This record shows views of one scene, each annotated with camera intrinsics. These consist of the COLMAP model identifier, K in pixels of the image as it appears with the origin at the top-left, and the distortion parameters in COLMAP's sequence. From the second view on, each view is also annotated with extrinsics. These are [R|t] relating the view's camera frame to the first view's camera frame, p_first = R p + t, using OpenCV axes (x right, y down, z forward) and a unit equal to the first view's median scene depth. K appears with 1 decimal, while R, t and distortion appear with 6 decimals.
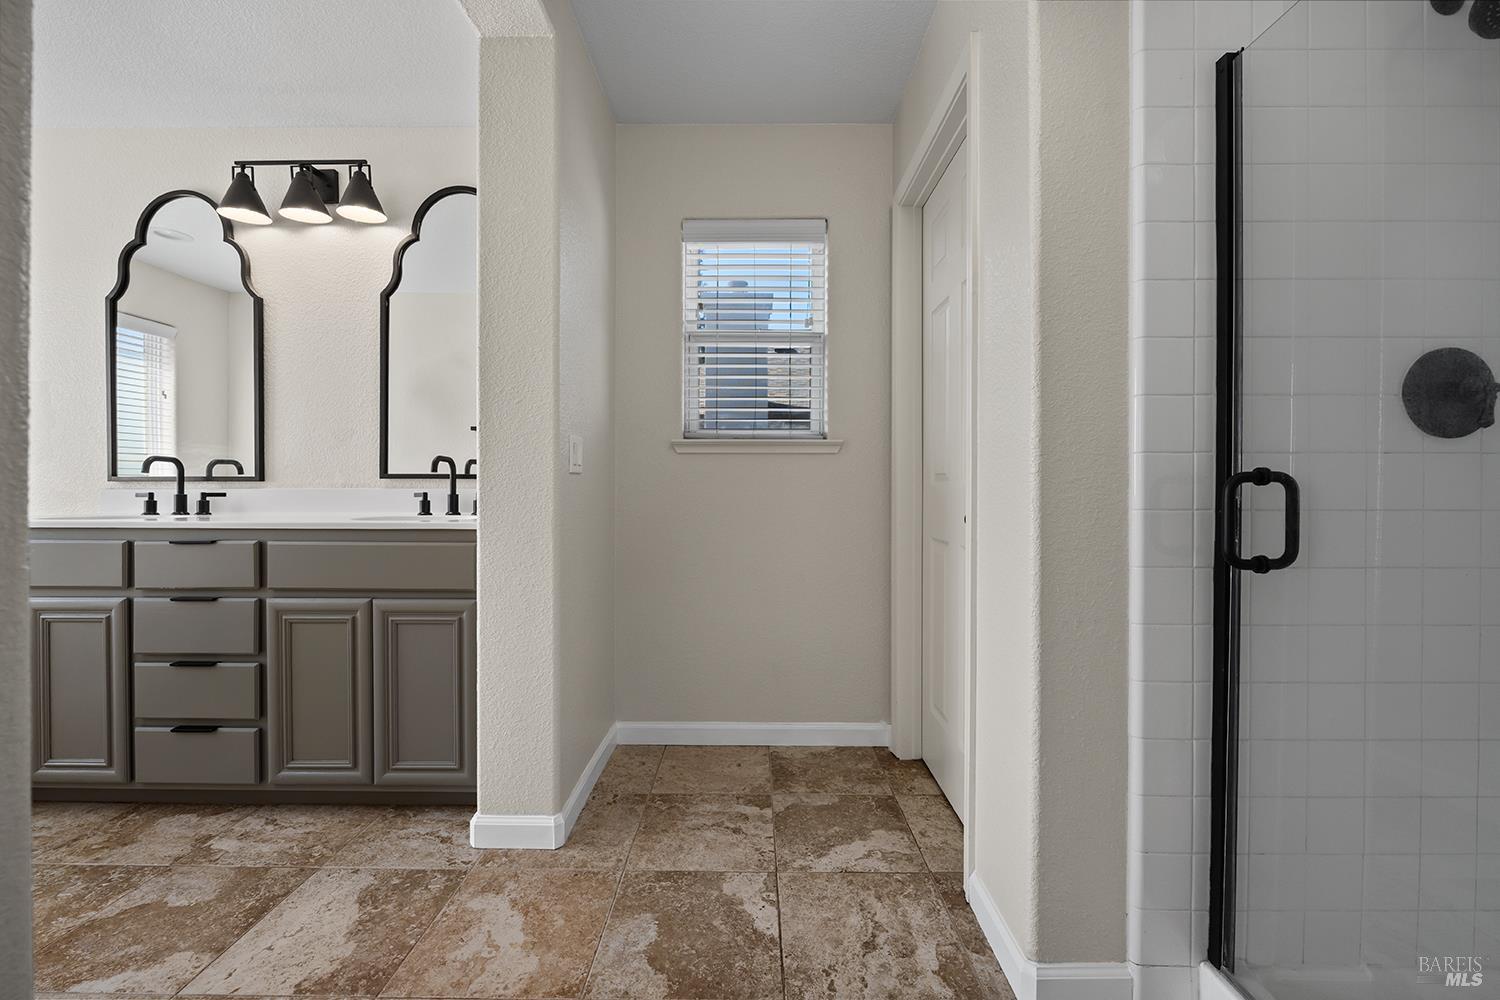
lens RADIAL K [[599.3, 0, 747.0], [0, 599.3, 493.0], [0, 0, 1]] dist [-0.007028, 0.001358]
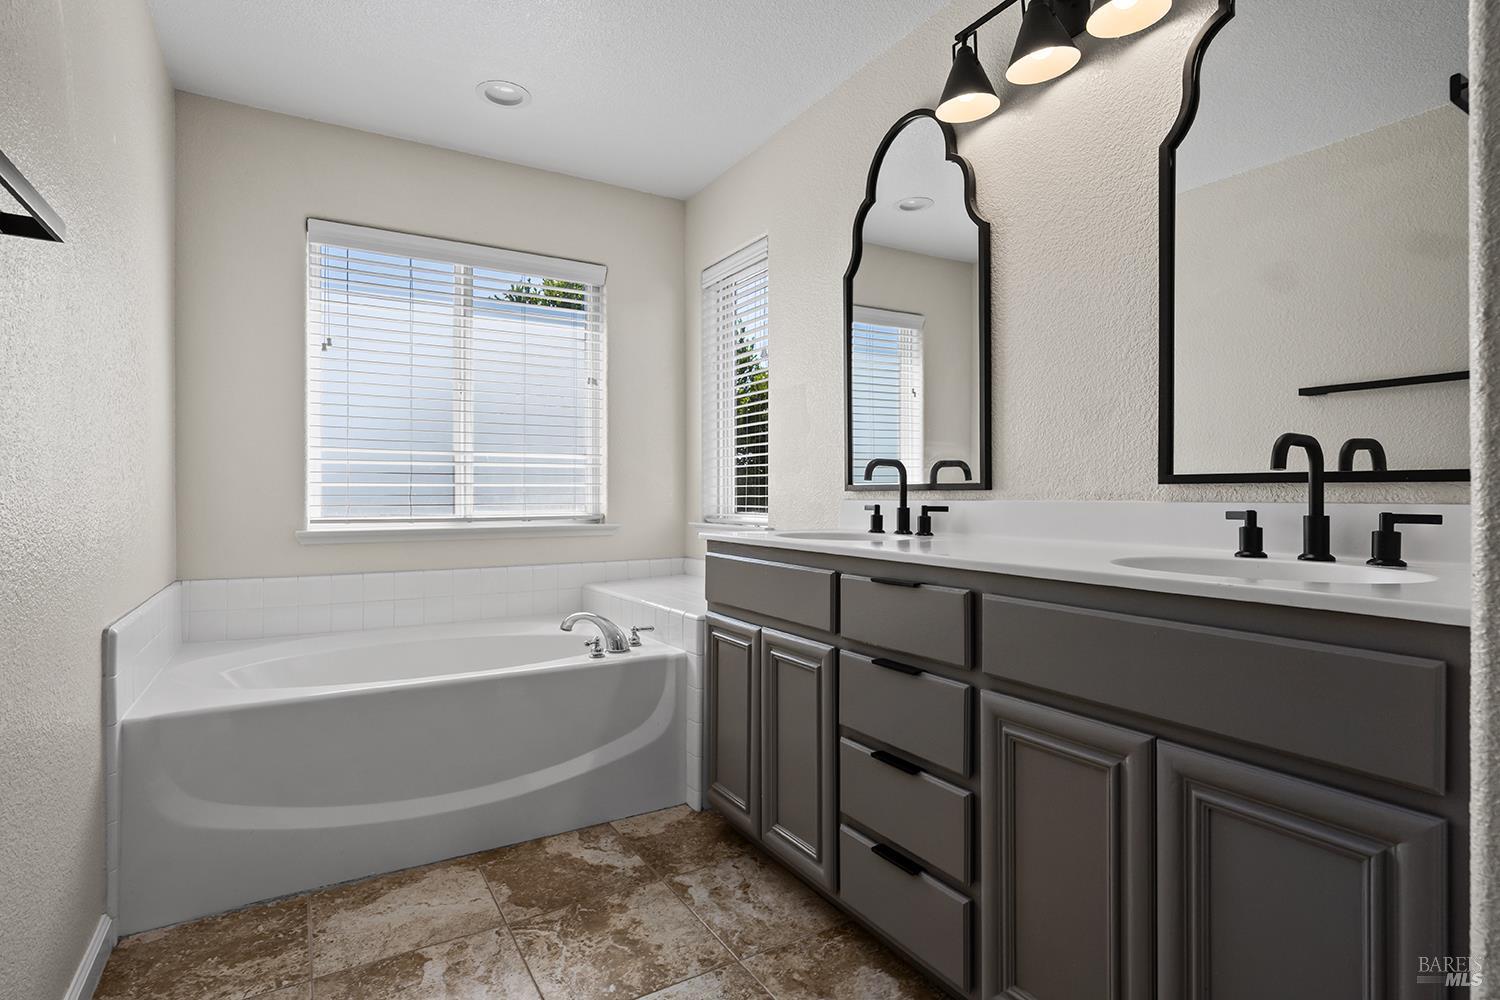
lens RADIAL K [[758.7, 0, 745.9], [0, 758.7, 494.0], [0, 0, 1]] dist [-0.006185, -0.000775]
pose [[0.519248, -0.001637, -0.854622, -0.223483], [-0.003826, 0.999984, -0.004240, -0.010653], [0.854615, 0.005472, 0.519233, 0.323742]]
